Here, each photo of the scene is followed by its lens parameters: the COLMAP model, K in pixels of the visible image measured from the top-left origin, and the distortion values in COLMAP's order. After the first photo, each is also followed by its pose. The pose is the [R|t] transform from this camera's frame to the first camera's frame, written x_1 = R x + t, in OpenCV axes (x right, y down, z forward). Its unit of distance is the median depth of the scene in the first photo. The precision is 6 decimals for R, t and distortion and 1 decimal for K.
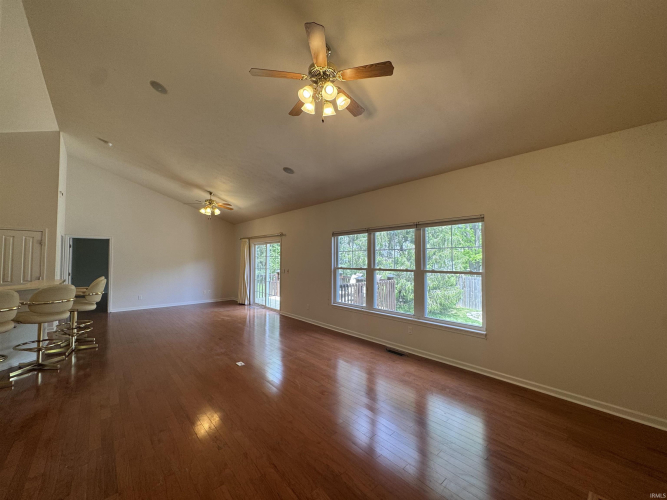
lens RADIAL K [[268.3, 0, 333.5], [0, 268.3, 250.0], [0, 0, 1]] dist [0.000579, 0.000218]
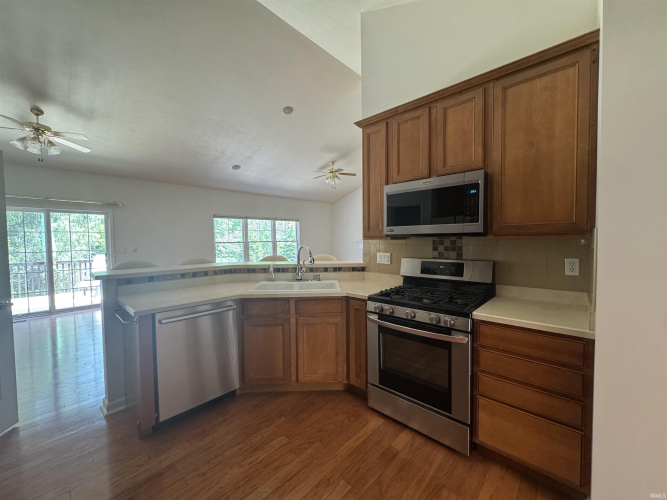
lens RADIAL K [[268.3, 0, 333.5], [0, 268.3, 250.0], [0, 0, 1]] dist [0.000579, 0.000218]
pose [[-0.111898, -0.050220, 0.992450, -1.572450], [-0.031486, 0.998400, 0.046971, 0.030400], [-0.993221, -0.025992, -0.113300, 0.676706]]
